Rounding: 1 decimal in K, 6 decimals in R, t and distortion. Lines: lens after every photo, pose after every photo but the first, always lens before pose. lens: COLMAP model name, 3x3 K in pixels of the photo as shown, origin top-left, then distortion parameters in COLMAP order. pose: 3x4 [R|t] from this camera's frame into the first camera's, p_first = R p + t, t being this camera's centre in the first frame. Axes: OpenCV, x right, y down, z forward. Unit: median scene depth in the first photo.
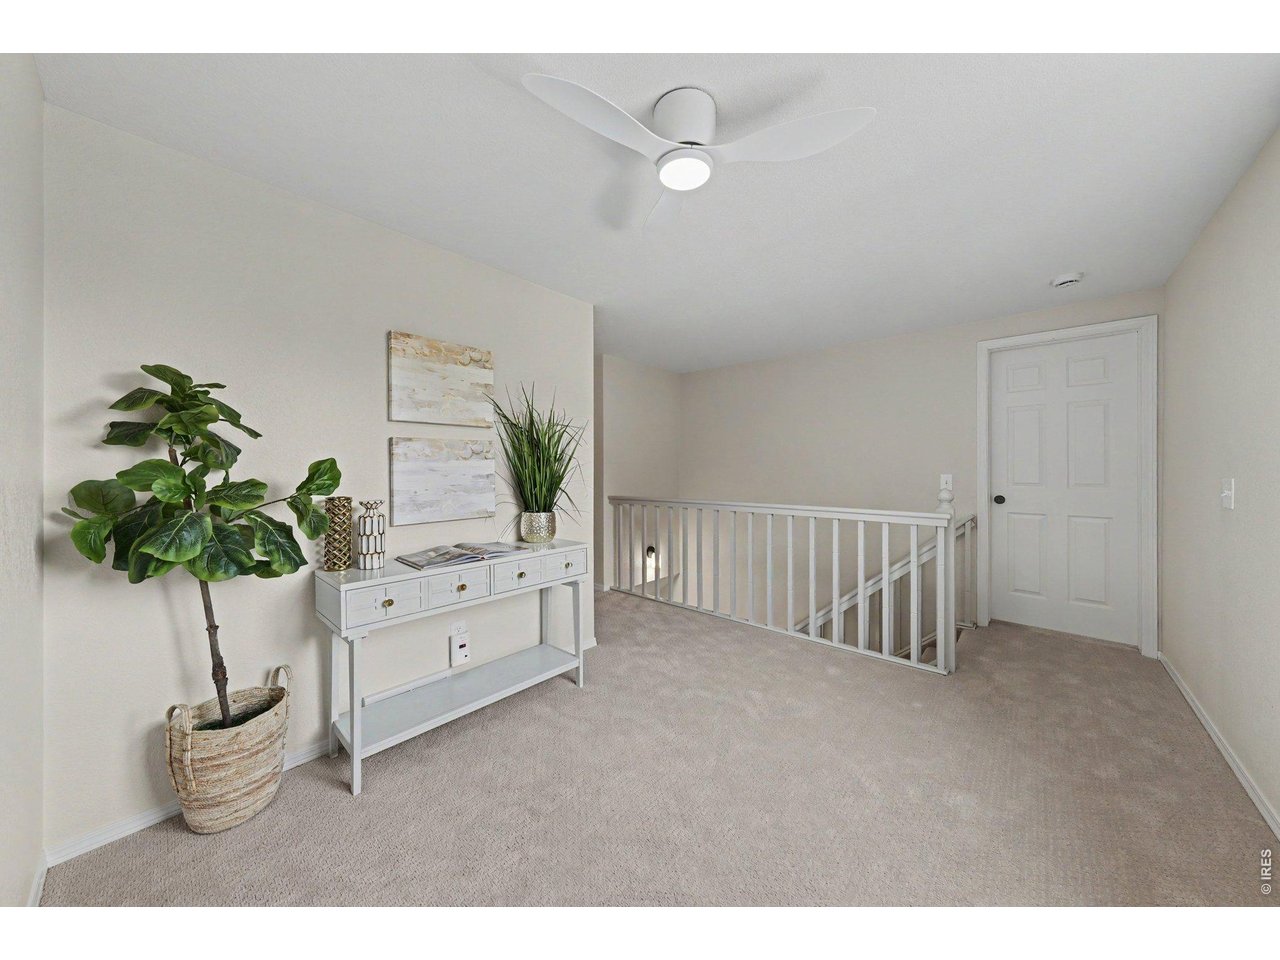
lens RADIAL K [[484.4, 0, 642.6], [0, 484.4, 474.1], [0, 0, 1]] dist [-0.004214, -0.000629]
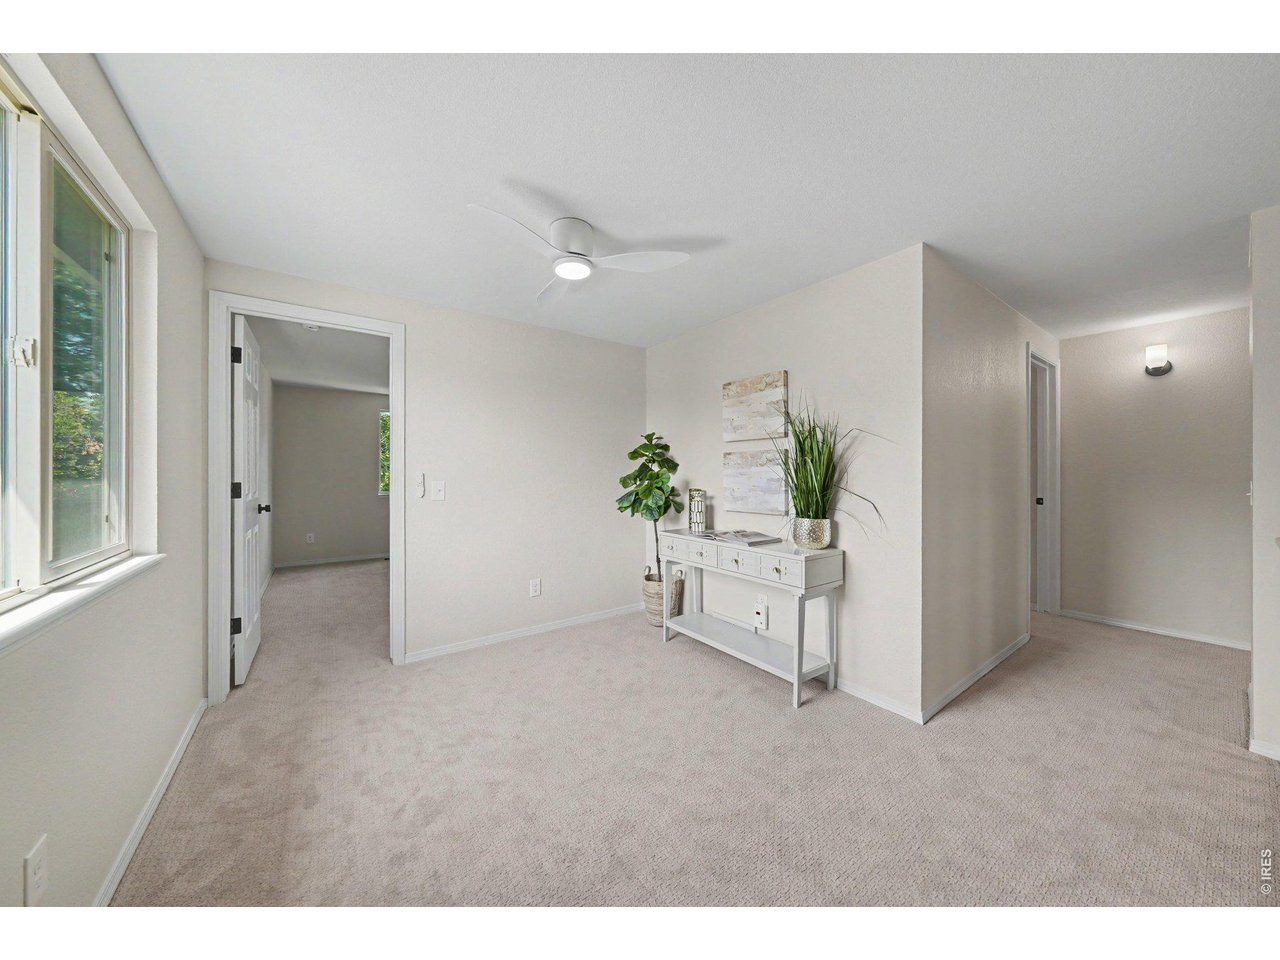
lens RADIAL K [[484.4, 0, 641.8], [0, 484.4, 474.7], [0, 0, 1]] dist [-0.004214, -0.000629]
pose [[-0.315391, 0.003964, -0.948953, 0.927708], [-0.005919, 0.999964, 0.006144, -0.013319], [0.948943, 0.007554, -0.315356, 1.109358]]
